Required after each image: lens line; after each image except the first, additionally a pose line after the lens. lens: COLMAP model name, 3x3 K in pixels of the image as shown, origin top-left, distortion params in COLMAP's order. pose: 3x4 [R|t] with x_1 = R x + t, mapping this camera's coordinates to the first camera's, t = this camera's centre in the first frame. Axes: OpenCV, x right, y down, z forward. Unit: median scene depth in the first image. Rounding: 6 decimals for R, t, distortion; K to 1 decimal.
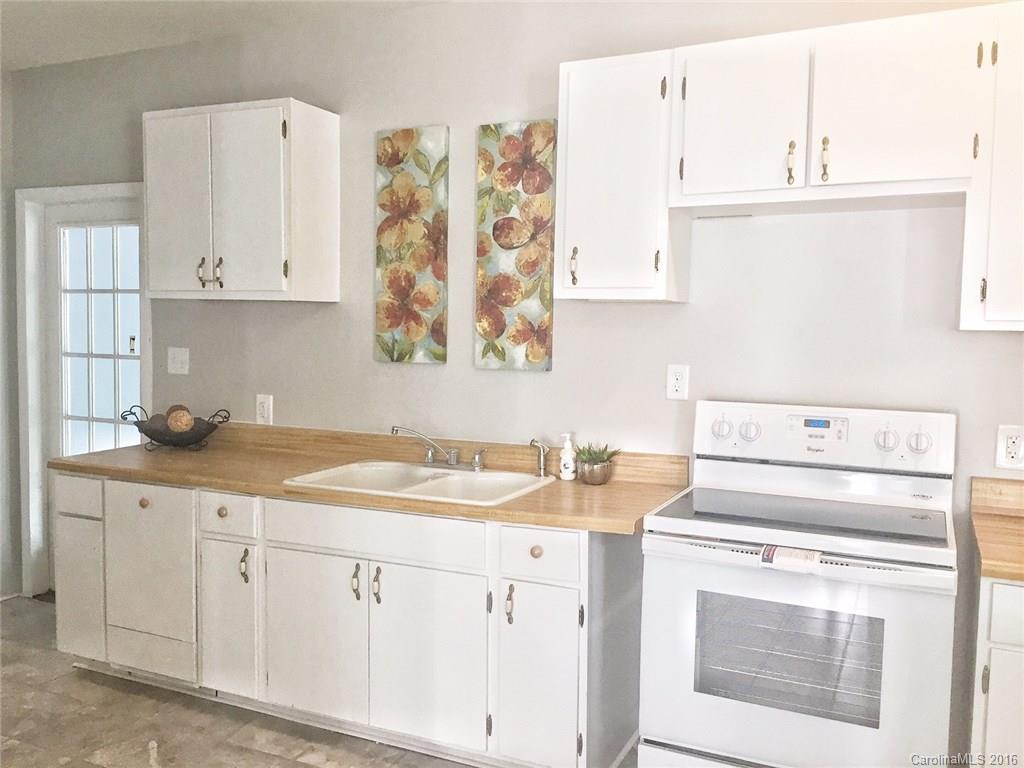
lens RADIAL K [[875.8, 0, 511.8], [0, 875.8, 389.2], [0, 0, 1]] dist [0.077707, -0.105319]
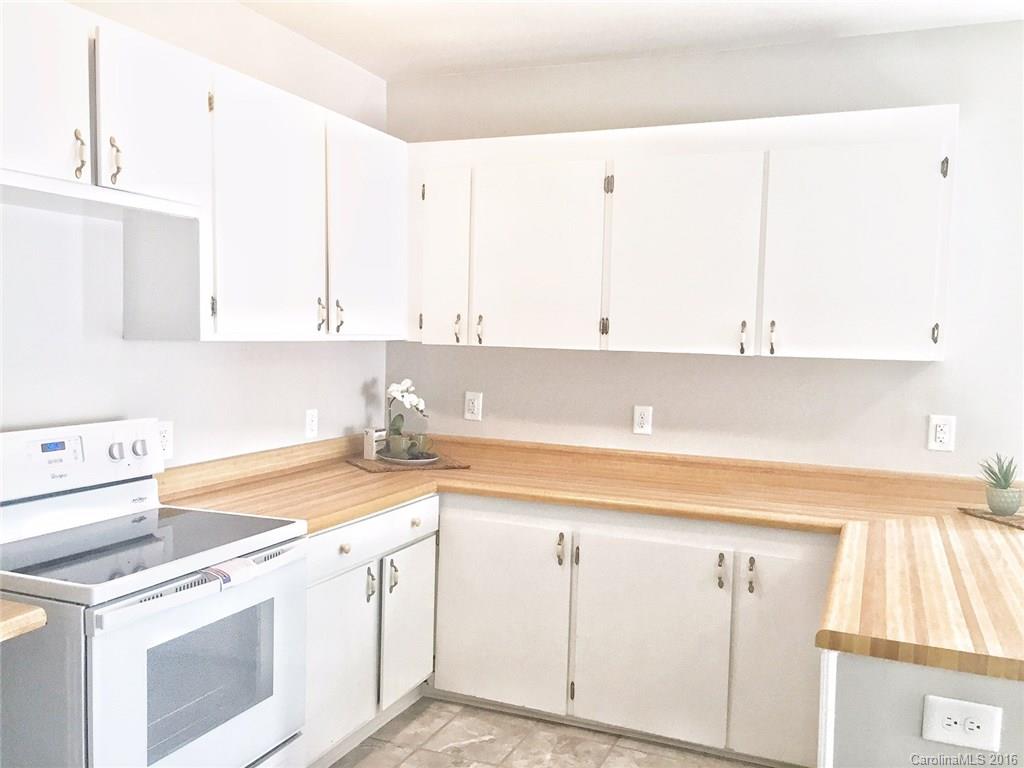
lens RADIAL K [[875.8, 0, 511.8], [0, 875.8, 389.2], [0, 0, 1]] dist [0.077707, -0.105319]
pose [[-0.041949, -0.080520, 0.995870, -0.467519], [0.045389, 0.995565, 0.082407, -0.059849], [-0.998088, 0.048659, -0.038108, 0.474476]]
